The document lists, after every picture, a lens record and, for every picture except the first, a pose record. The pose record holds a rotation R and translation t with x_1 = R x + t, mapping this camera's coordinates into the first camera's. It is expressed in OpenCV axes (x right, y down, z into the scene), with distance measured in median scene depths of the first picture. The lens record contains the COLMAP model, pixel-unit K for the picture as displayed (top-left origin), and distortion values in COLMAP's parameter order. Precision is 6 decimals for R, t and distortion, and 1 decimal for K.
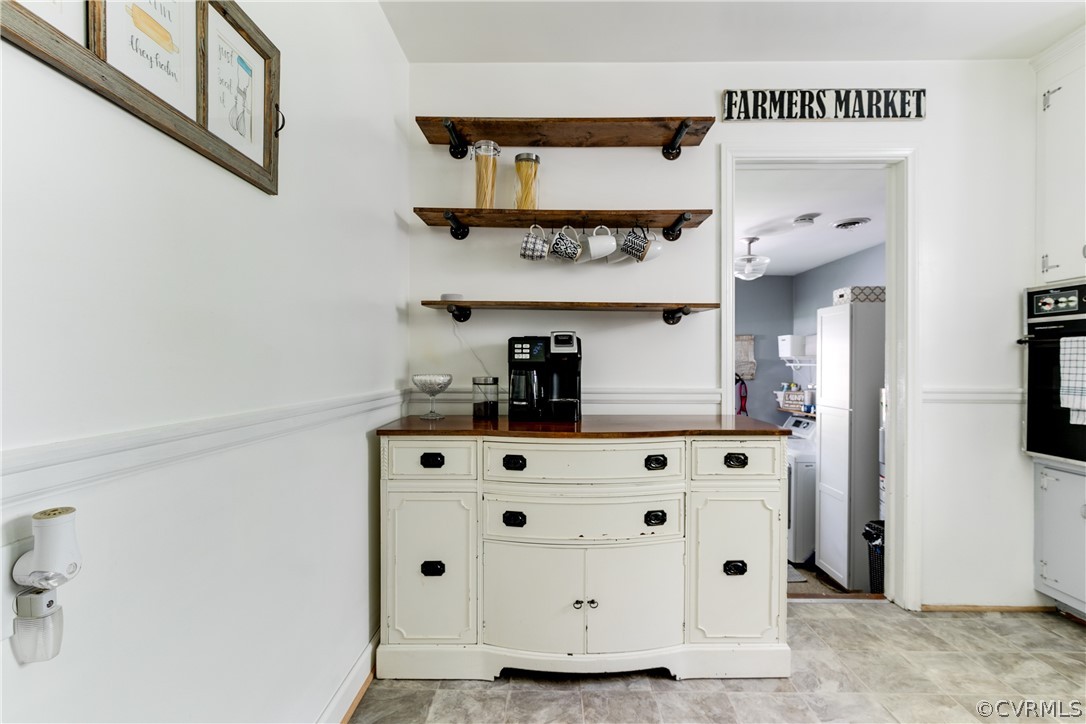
lens RADIAL K [[501.0, 0, 543.9], [0, 501.0, 358.6], [0, 0, 1]] dist [0.007100, -0.001861]
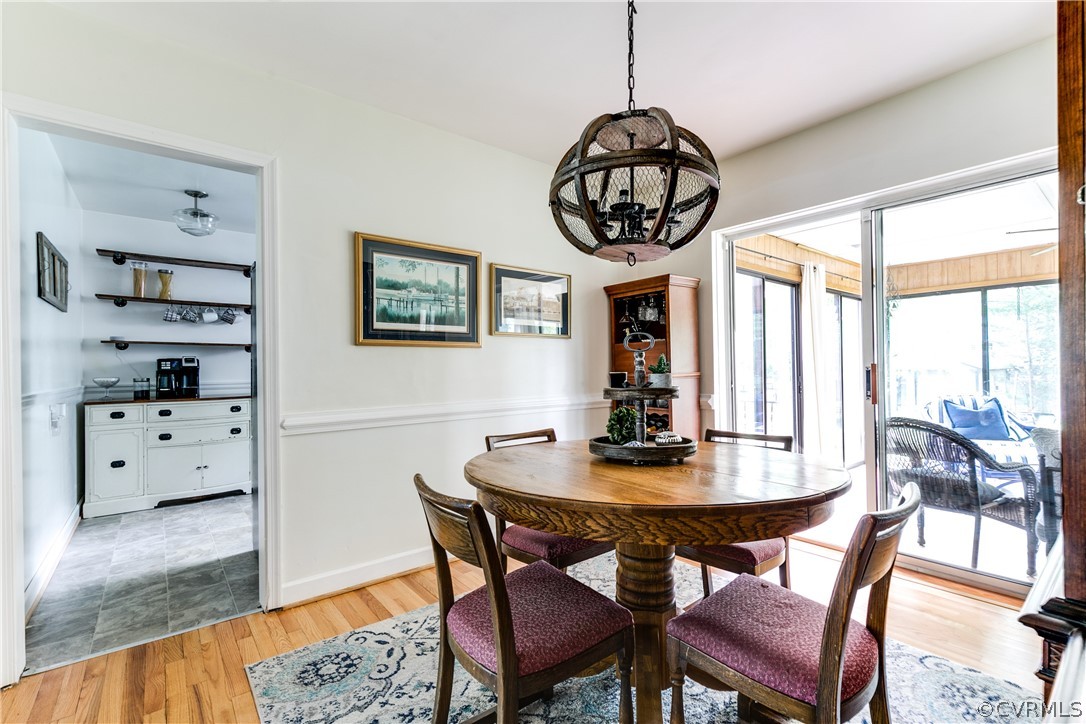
lens RADIAL K [[501.0, 0, 555.9], [0, 501.0, 365.2], [0, 0, 1]] dist [0.007100, -0.001861]
pose [[0.777167, -0.010496, 0.629207, -0.085139], [0.013481, 0.999909, 0.000029, 0.006228], [-0.629151, 0.008460, 0.777237, -1.488760]]
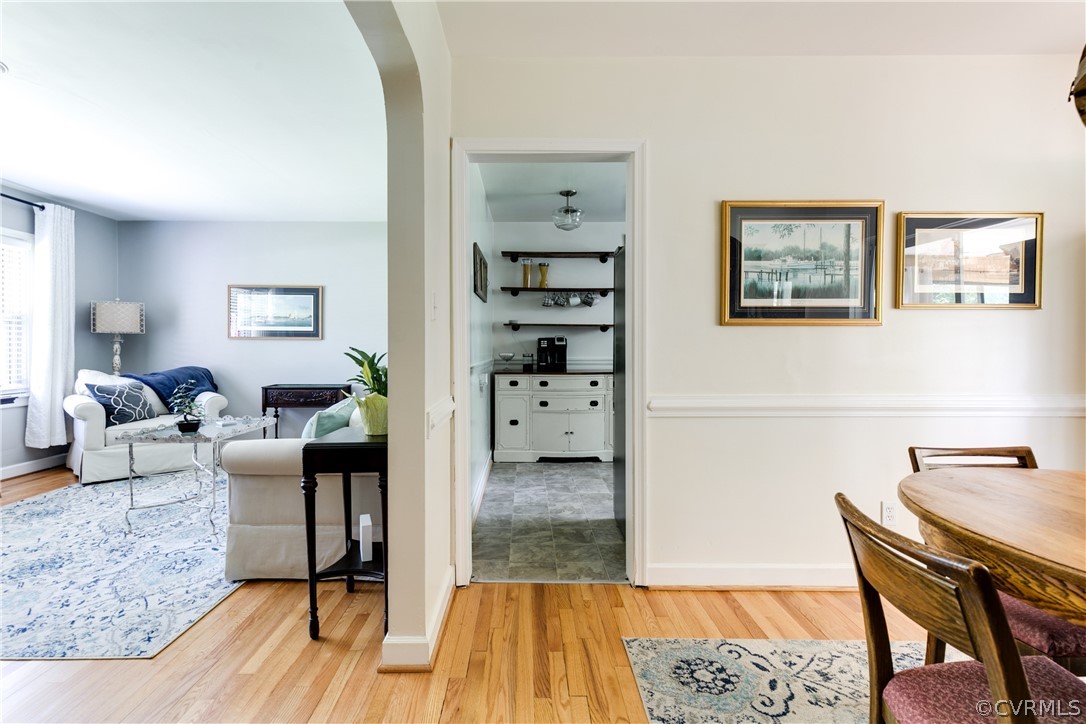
lens RADIAL K [[501.0, 0, 504.5], [0, 501.0, 353.1], [0, 0, 1]] dist [0.007100, -0.001861]
pose [[0.999762, -0.003113, -0.021577, -0.162168], [0.003495, 0.999837, 0.017688, -0.010266], [0.021519, -0.017759, 0.999611, -1.348294]]
